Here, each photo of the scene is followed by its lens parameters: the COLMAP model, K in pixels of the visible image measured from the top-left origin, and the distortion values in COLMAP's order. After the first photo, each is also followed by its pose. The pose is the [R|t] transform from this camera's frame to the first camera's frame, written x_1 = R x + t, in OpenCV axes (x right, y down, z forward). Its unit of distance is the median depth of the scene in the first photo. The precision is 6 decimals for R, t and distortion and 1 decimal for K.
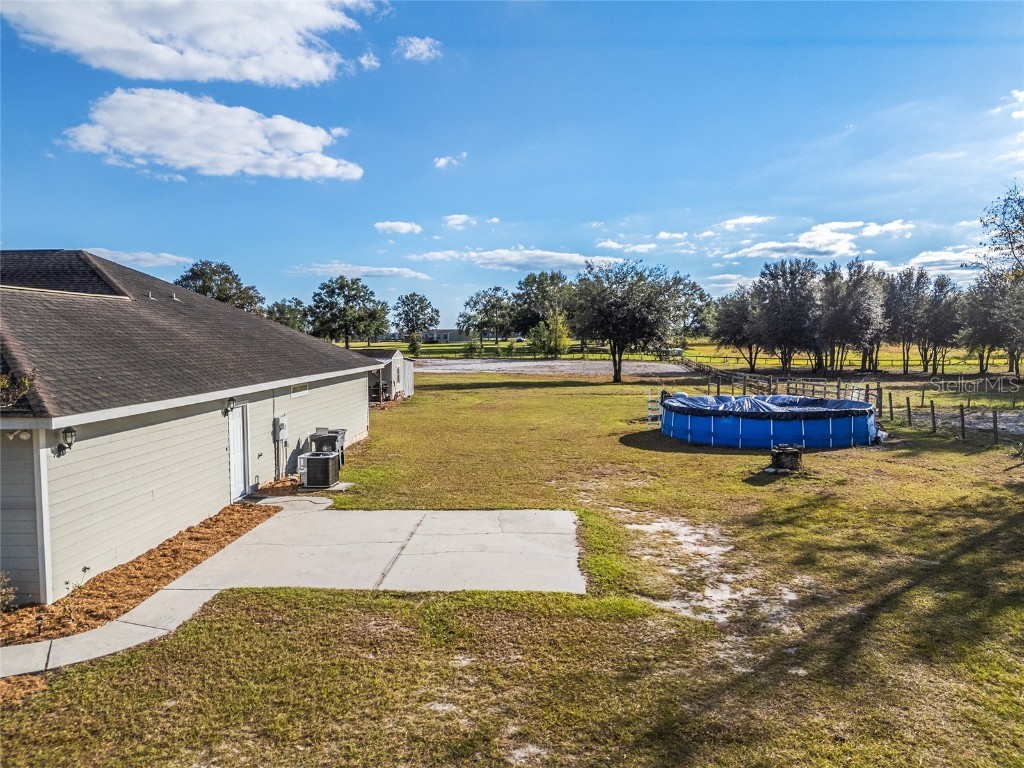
lens RADIAL K [[750.1, 0, 512.0], [0, 750.1, 384.0], [0, 0, 1]] dist [0.090313, -0.100156]
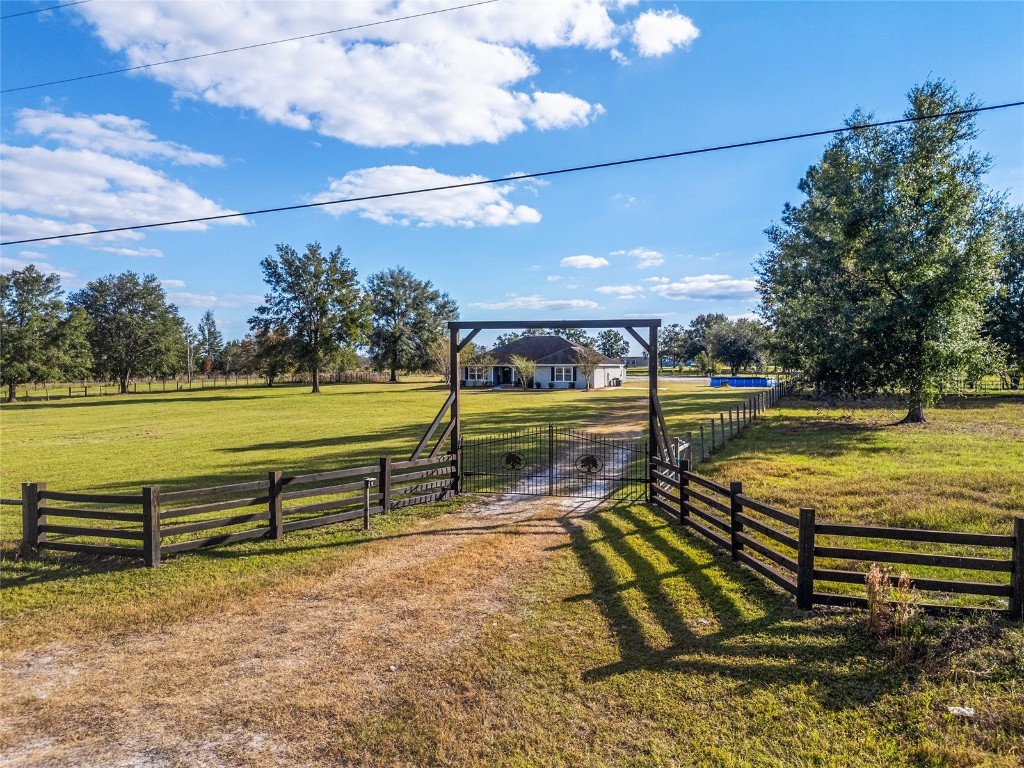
lens RADIAL K [[750.1, 0, 512.0], [0, 750.1, 384.0], [0, 0, 1]] dist [0.090313, -0.100156]
pose [[0.970502, 0.005871, -0.241023, 0.022991], [-0.014954, 0.999244, -0.035874, 0.028583], [0.240630, 0.038420, 0.969856, -0.370300]]
